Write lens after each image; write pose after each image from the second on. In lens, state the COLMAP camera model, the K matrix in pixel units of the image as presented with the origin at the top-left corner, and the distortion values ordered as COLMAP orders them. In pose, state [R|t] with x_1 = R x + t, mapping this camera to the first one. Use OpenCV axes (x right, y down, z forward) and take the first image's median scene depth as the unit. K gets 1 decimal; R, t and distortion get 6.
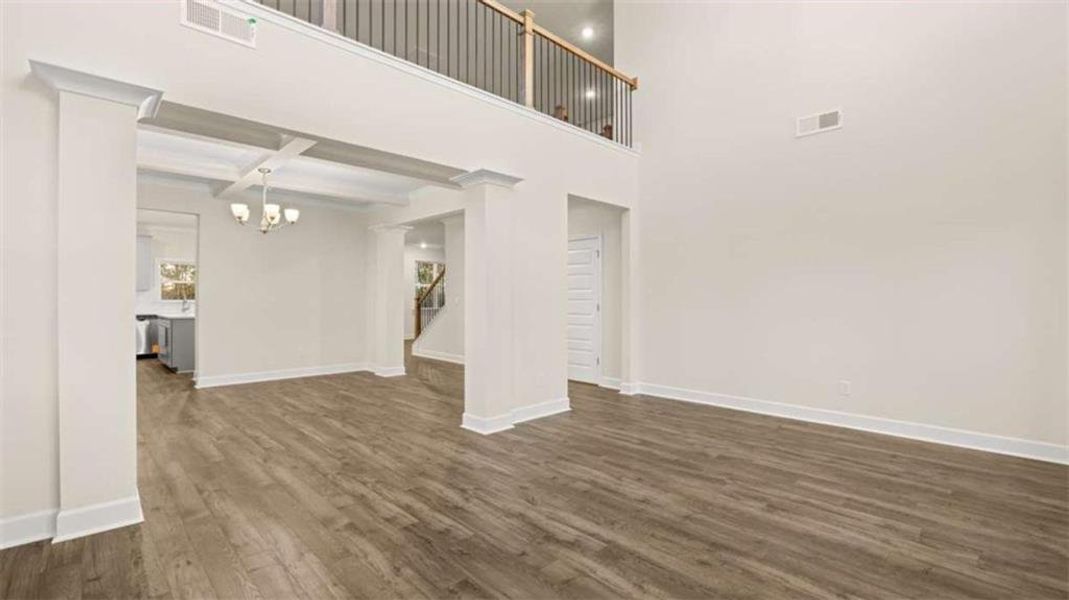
lens RADIAL K [[488.5, 0, 548.9], [0, 488.5, 298.8], [0, 0, 1]] dist [-0.000592, -0.000081]
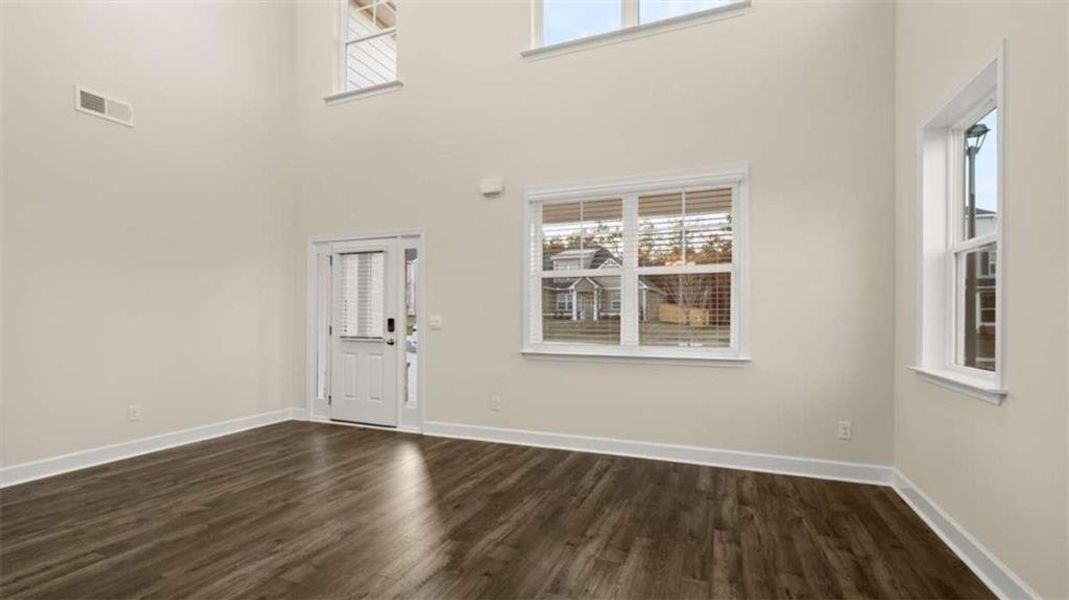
lens RADIAL K [[455.1, 0, 534.7], [0, 455.1, 299.0], [0, 0, 1]] dist [-0.000525, -0.000155]
pose [[-0.379697, 0.034248, 0.924477, -0.635610], [-0.001169, 0.999296, -0.037499, -0.001668], [-0.925110, -0.015319, -0.379390, 0.837411]]
